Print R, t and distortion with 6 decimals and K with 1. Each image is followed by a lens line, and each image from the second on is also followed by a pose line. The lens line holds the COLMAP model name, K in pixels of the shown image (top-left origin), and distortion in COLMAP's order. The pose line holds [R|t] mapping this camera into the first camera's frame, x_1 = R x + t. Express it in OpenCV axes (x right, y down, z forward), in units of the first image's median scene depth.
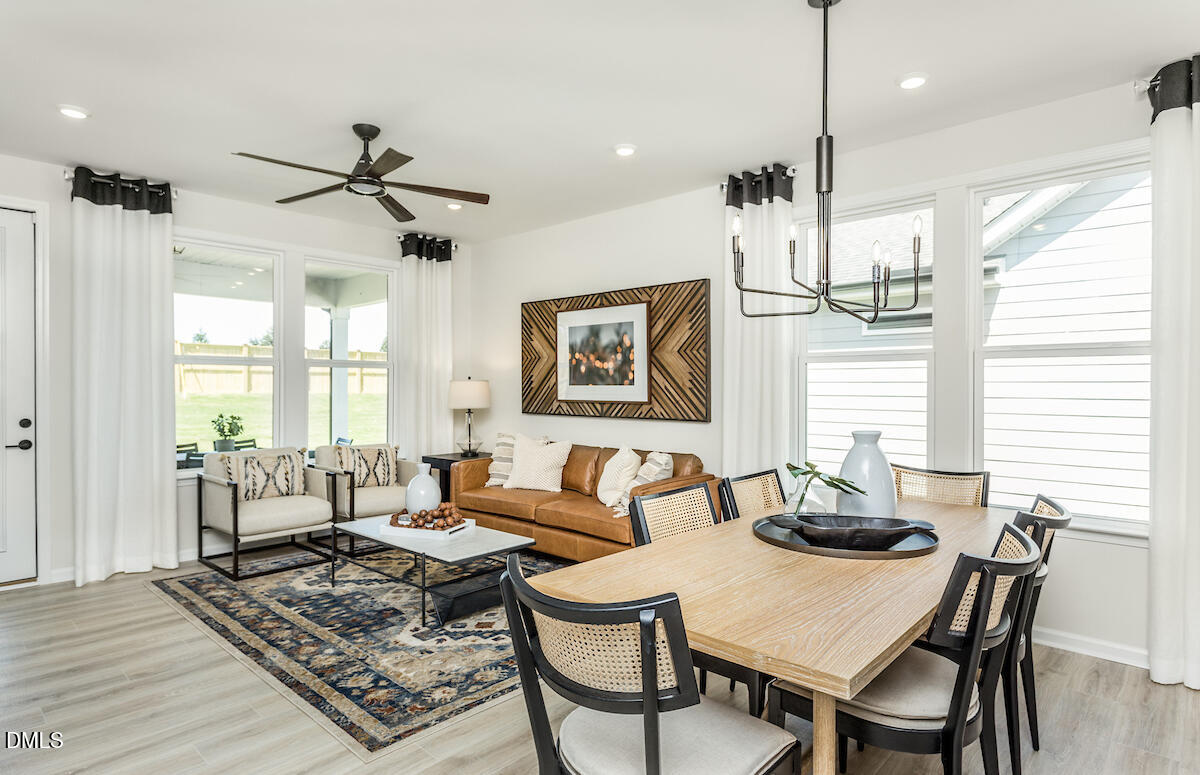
lens RADIAL K [[643.3, 0, 601.1], [0, 643.3, 390.4], [0, 0, 1]] dist [-0.007071, -0.001215]
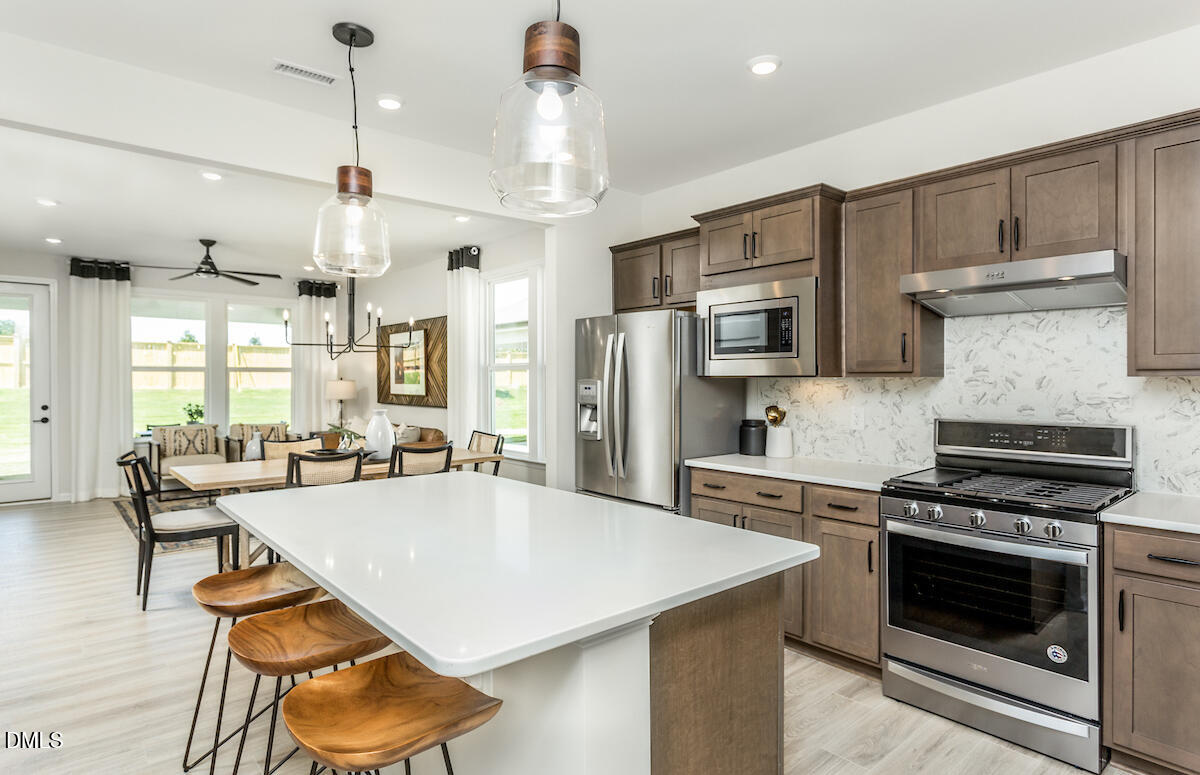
lens RADIAL K [[650.6, 0, 598.9], [0, 650.6, 381.6], [0, 0, 1]] dist [0.003571, 0.000186]
pose [[0.992317, -0.002190, -0.123702, 0.697569], [0.001787, 0.999993, -0.003362, -0.008508], [0.123708, 0.003115, 0.992314, -0.488850]]
